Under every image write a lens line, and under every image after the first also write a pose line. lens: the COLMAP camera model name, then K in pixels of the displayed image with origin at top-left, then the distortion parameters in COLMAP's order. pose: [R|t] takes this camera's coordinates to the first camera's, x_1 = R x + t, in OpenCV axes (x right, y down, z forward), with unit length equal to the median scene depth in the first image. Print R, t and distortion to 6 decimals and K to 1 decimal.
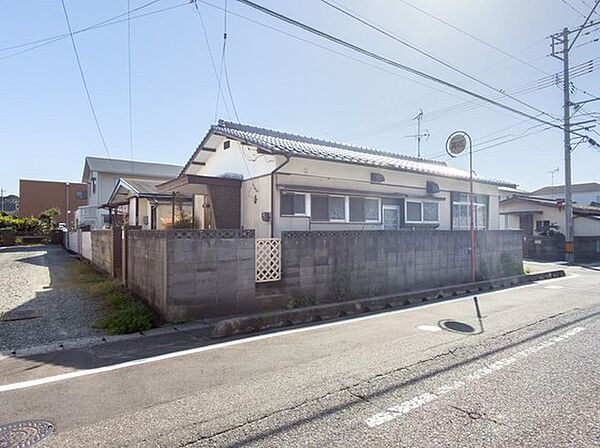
lens RADIAL K [[358.9, 0, 322.2], [0, 358.9, 221.8], [0, 0, 1]] dist [0.002833, 0.001931]
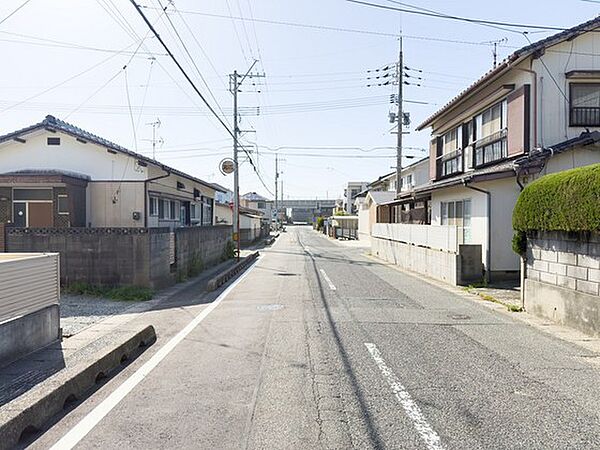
lens RADIAL K [[425.7, 0, 299.3], [0, 425.7, 226.5], [0, 0, 1]] dist [0.007255, -0.021245]
pose [[0.599827, -0.005664, 0.800110, -0.971497], [-0.021778, 0.999489, 0.023402, -0.023227], [-0.799833, -0.031462, 0.599397, -0.319538]]
